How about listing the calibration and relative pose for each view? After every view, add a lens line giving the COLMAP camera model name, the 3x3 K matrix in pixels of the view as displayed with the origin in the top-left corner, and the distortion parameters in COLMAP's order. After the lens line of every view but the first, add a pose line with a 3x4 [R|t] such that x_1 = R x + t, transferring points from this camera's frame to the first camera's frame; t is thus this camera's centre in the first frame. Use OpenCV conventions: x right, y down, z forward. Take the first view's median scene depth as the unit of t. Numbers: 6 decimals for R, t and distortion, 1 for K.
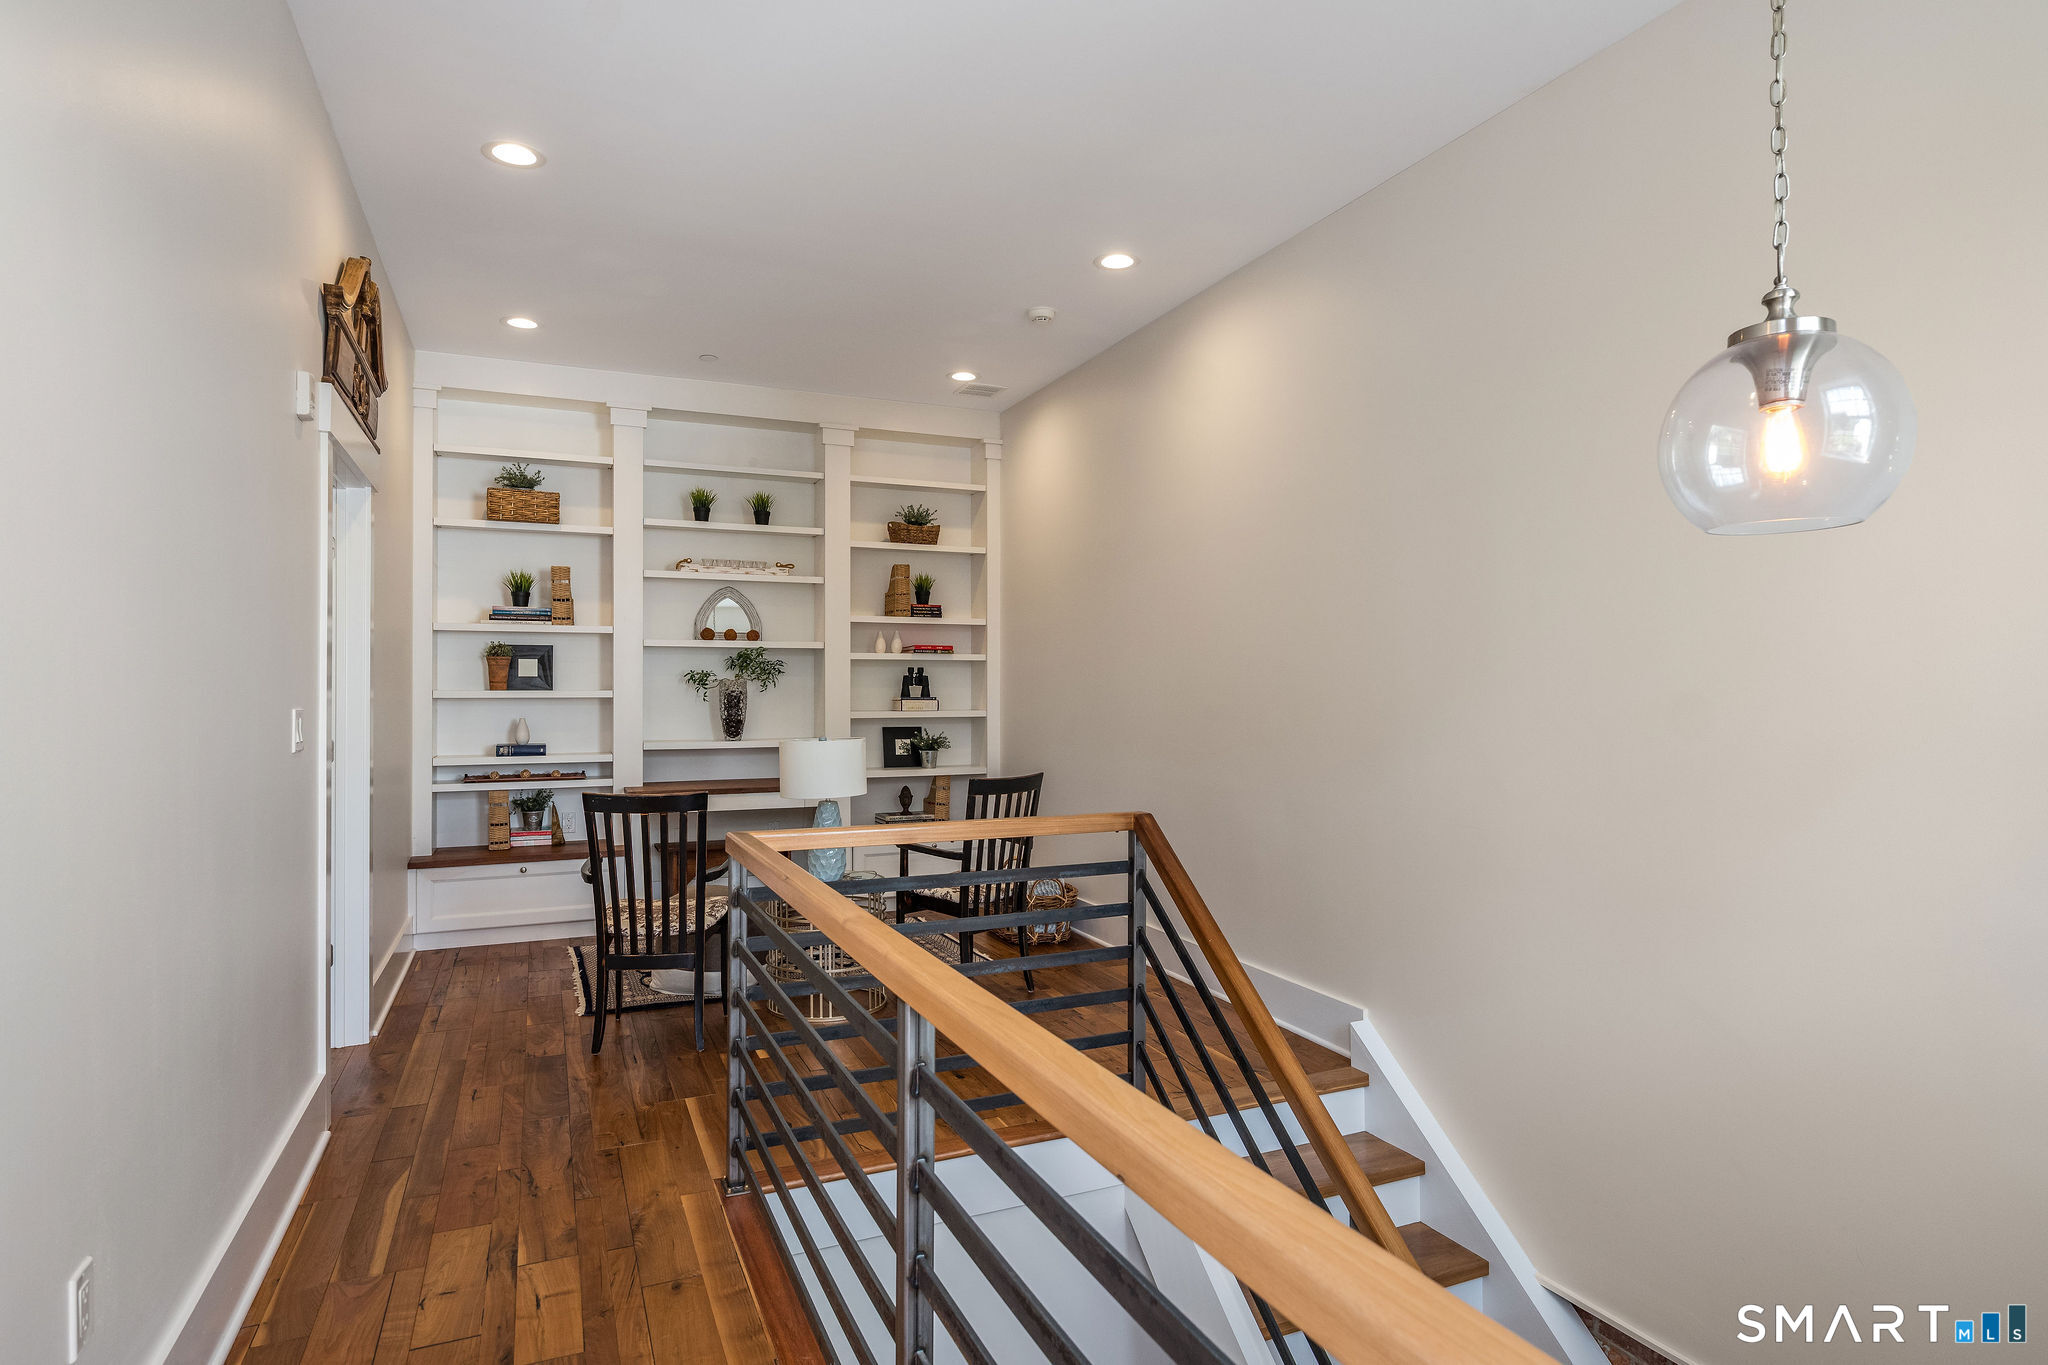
lens RADIAL K [[1108.2, 0, 1032.3], [0, 1108.2, 678.9], [0, 0, 1]] dist [-0.003047, -0.003216]
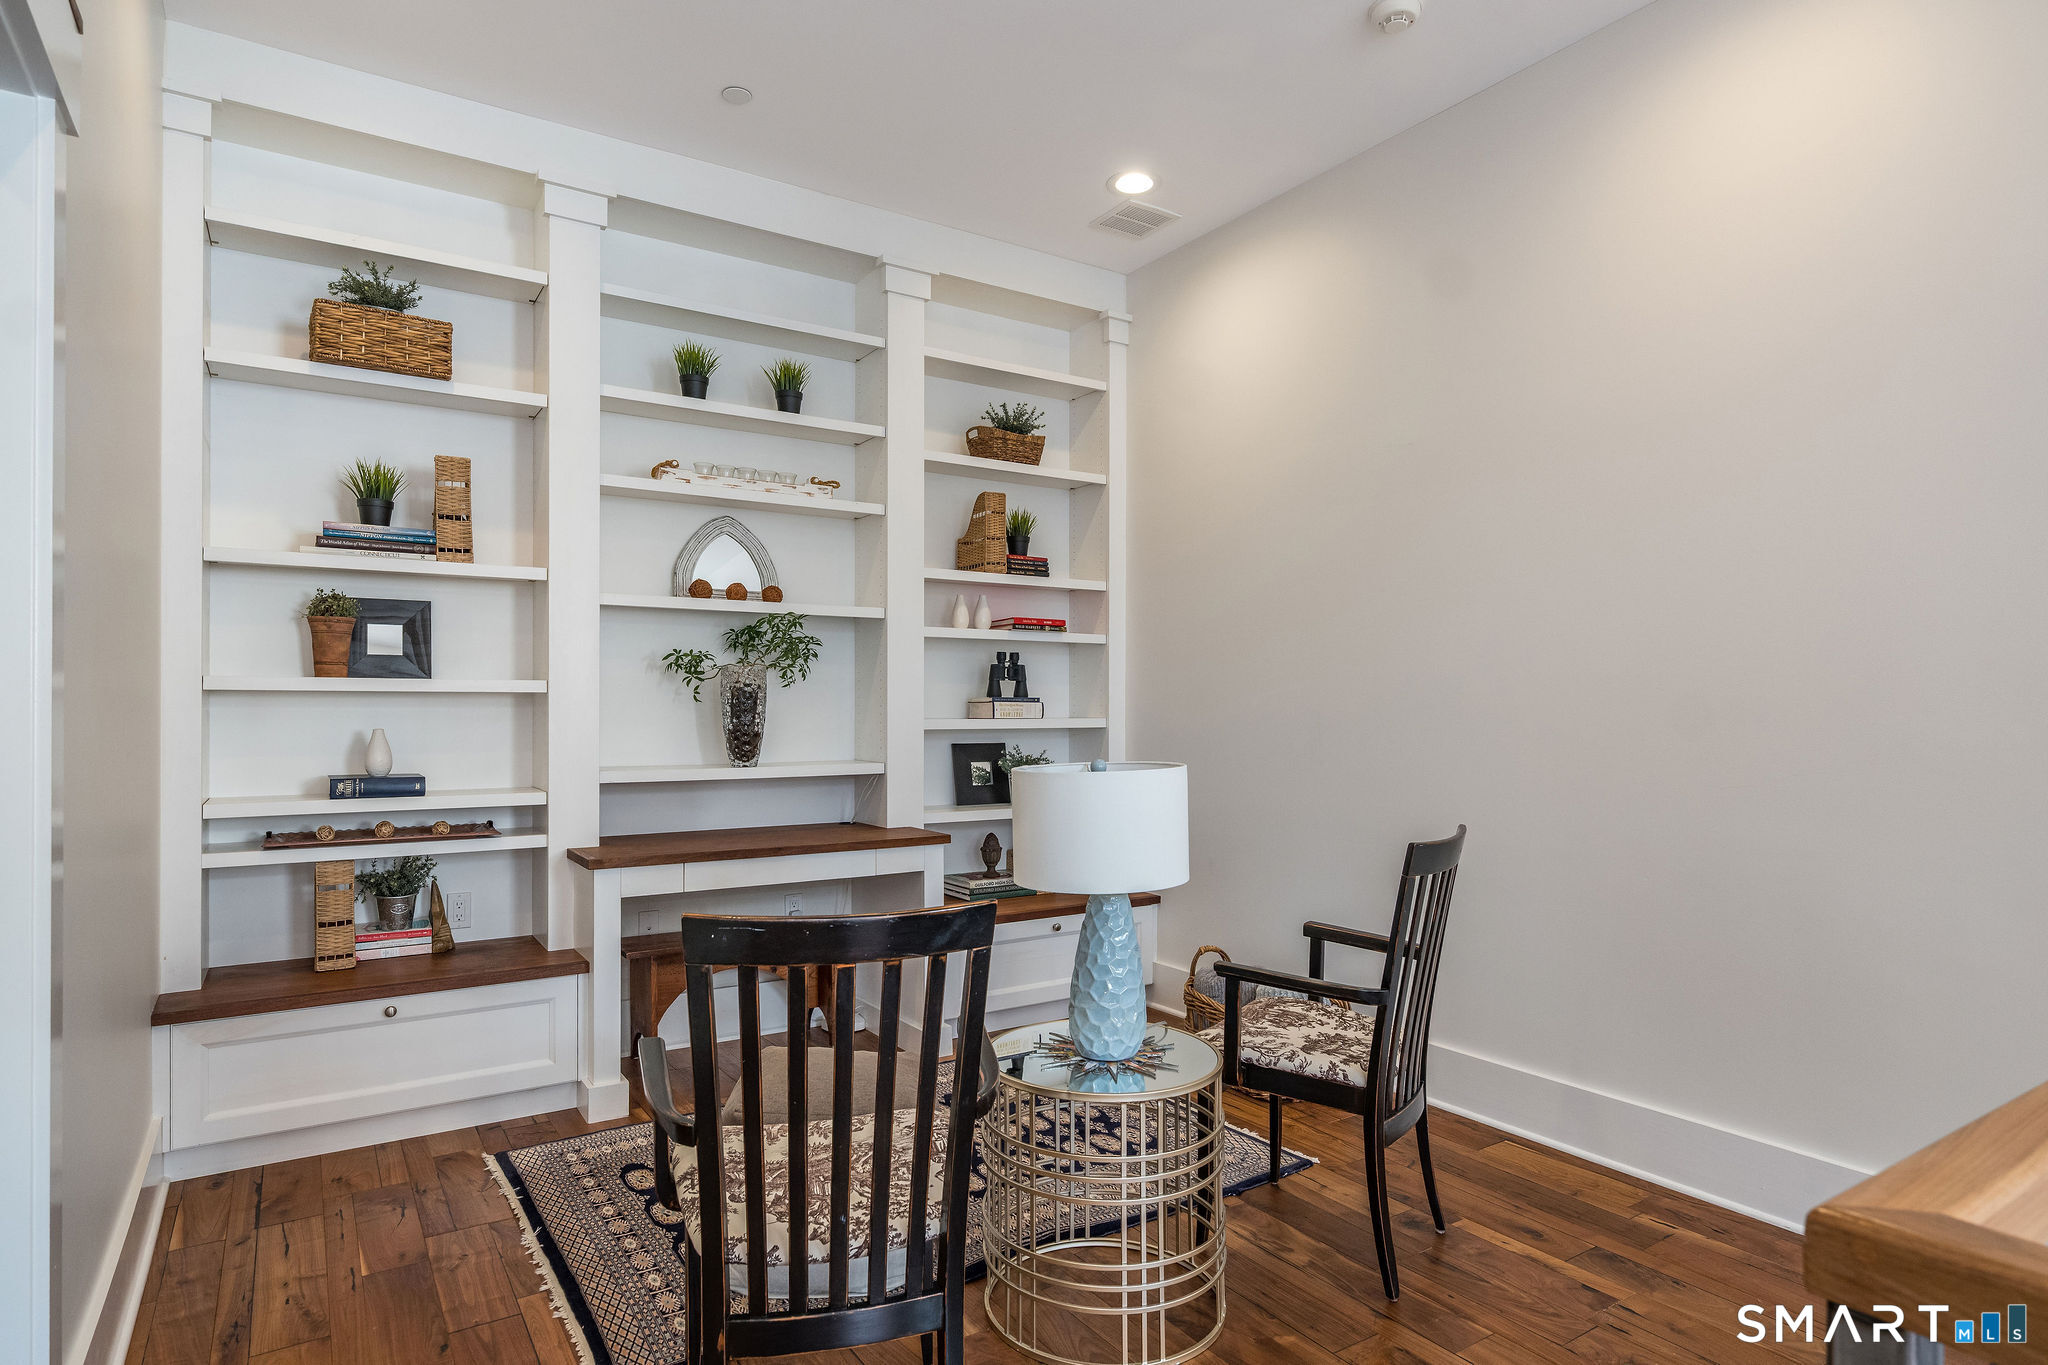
lens RADIAL K [[1108.2, 0, 1015.7], [0, 1108.2, 702.9], [0, 0, 1]] dist [-0.003047, -0.003216]
pose [[0.986880, 0.003304, 0.161422, -0.228251], [-0.004379, 0.999971, 0.006301, 0.017297], [-0.161396, -0.006926, 0.986865, 0.390385]]
